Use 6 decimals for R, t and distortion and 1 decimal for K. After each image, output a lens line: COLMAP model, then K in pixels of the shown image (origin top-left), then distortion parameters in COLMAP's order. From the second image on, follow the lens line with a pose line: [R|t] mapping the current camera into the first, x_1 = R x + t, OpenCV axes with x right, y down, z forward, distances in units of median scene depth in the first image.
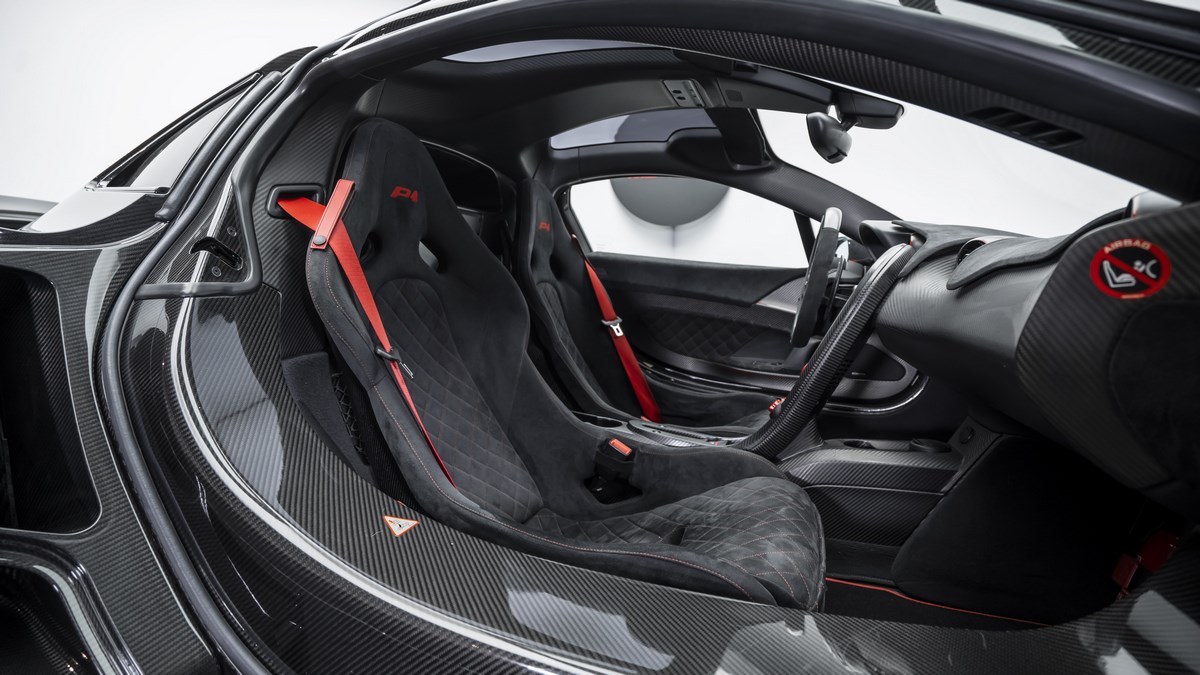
lens RADIAL K [[572.1, 0, 600.0], [0, 572.1, 337.5], [0, 0, 1]] dist [-0.026186, 0.000162]
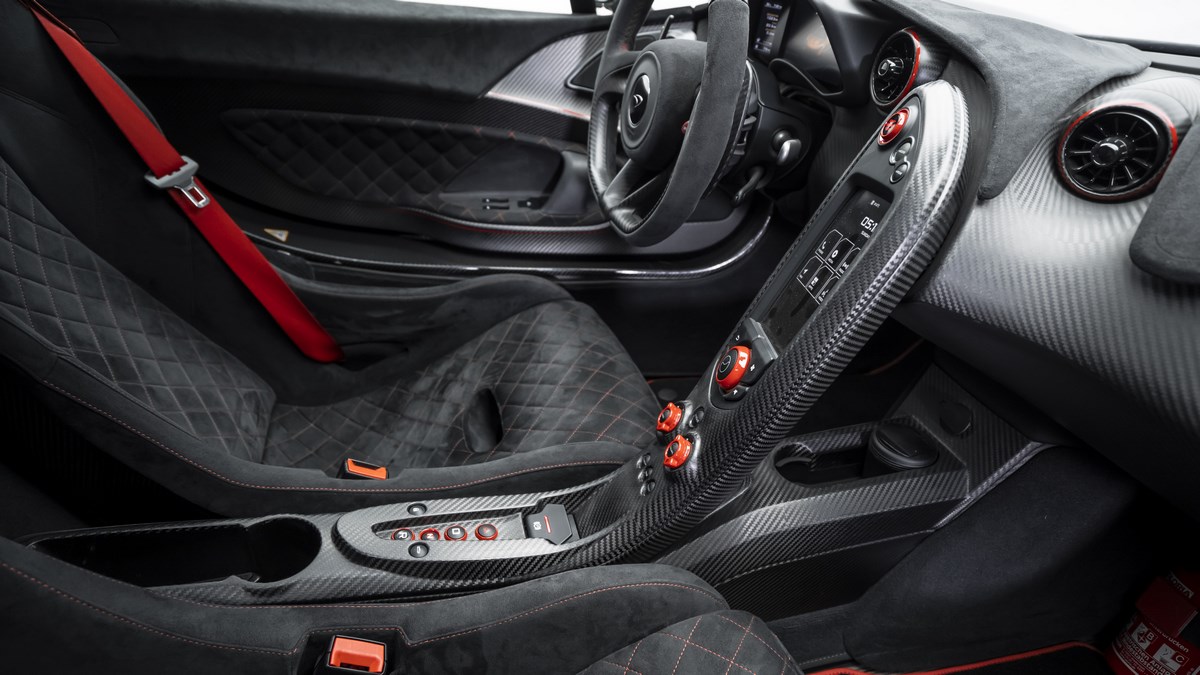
lens RADIAL K [[702.4, 0, 600.0], [0, 702.4, 337.5], [0, 0, 1]] dist [-0.029207, 0.044483]
pose [[0.828791, -0.271799, 0.489113, -0.002756], [0.023413, 0.890184, 0.455000, -0.147770], [-0.559069, -0.365648, 0.744140, 0.403628]]
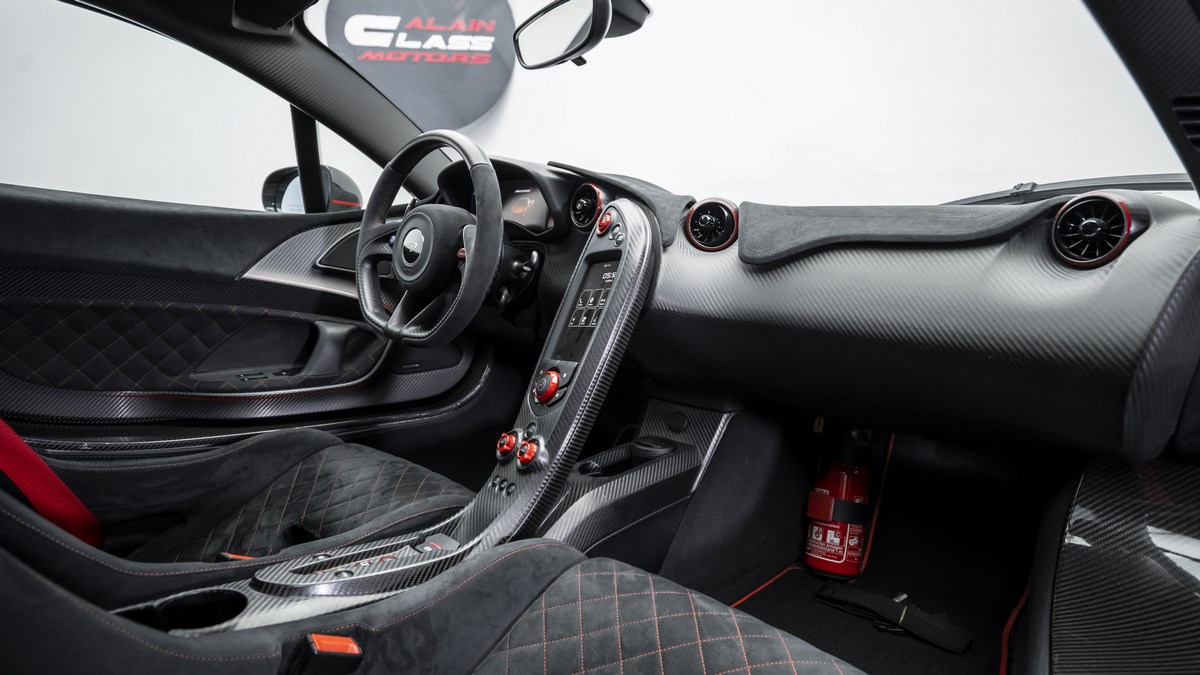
lens RADIAL K [[700.0, 0, 600.0], [0, 700.0, 337.5], [0, 0, 1]] dist [0.015940, 0.001224]
pose [[0.415546, -0.152676, 0.896667, -0.219011], [0.074929, 0.988207, 0.133538, -0.065976], [-0.906481, 0.011696, 0.422085, 0.376266]]
